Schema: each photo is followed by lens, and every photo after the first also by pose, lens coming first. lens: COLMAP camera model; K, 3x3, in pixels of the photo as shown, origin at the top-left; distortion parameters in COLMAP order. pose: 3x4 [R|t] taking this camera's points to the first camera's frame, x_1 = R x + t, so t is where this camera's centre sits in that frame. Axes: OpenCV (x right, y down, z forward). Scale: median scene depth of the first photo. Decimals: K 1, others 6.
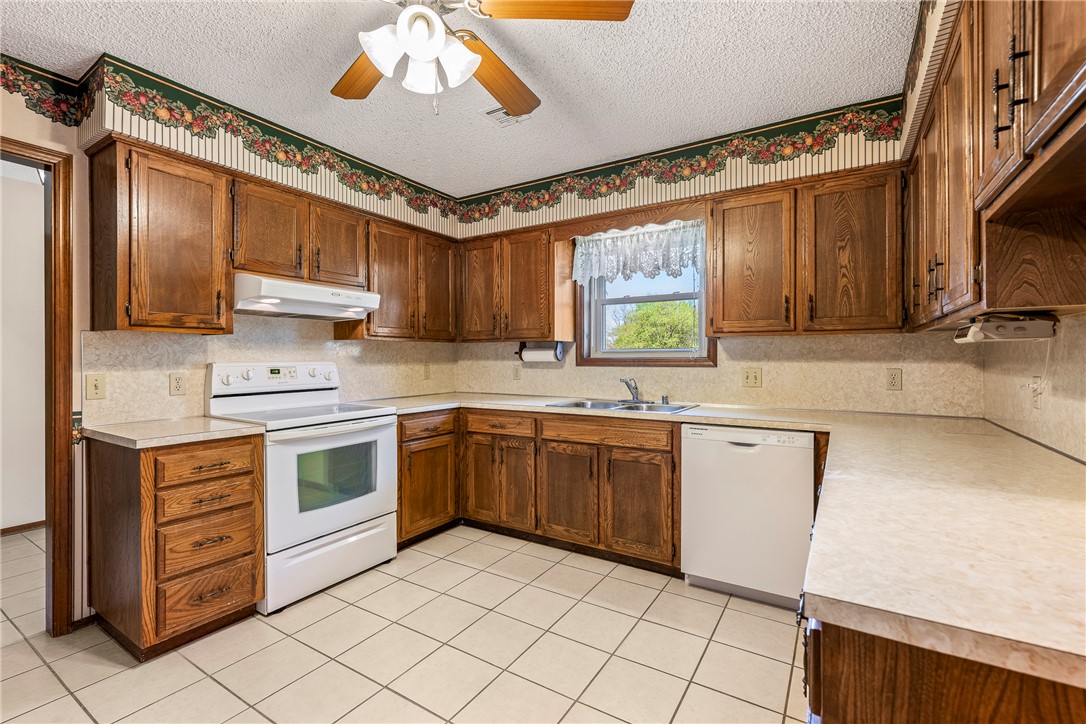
lens RADIAL K [[494.8, 0, 567.1], [0, 494.8, 356.9], [0, 0, 1]] dist [-0.003313, 0.000632]
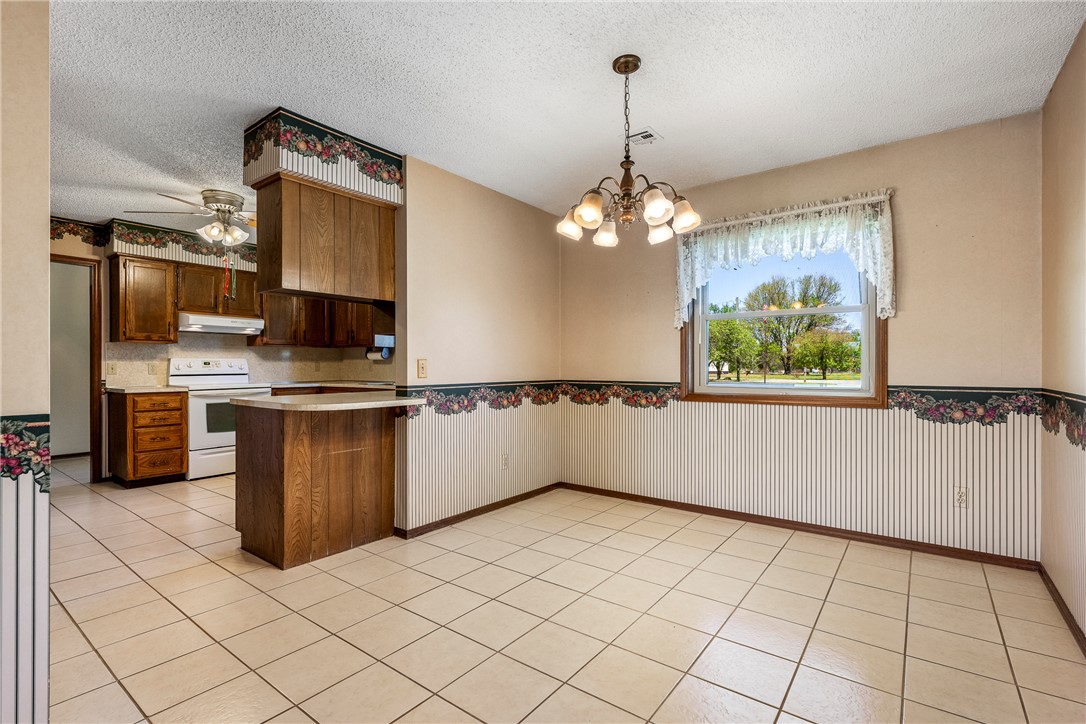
lens RADIAL K [[494.8, 0, 542.9], [0, 494.8, 364.3], [0, 0, 1]] dist [-0.003313, 0.000632]
pose [[0.996476, 0.001049, -0.083871, 0.955609], [-0.000974, 0.999999, 0.000930, 0.034876], [0.083872, -0.000845, 0.996476, -0.857708]]
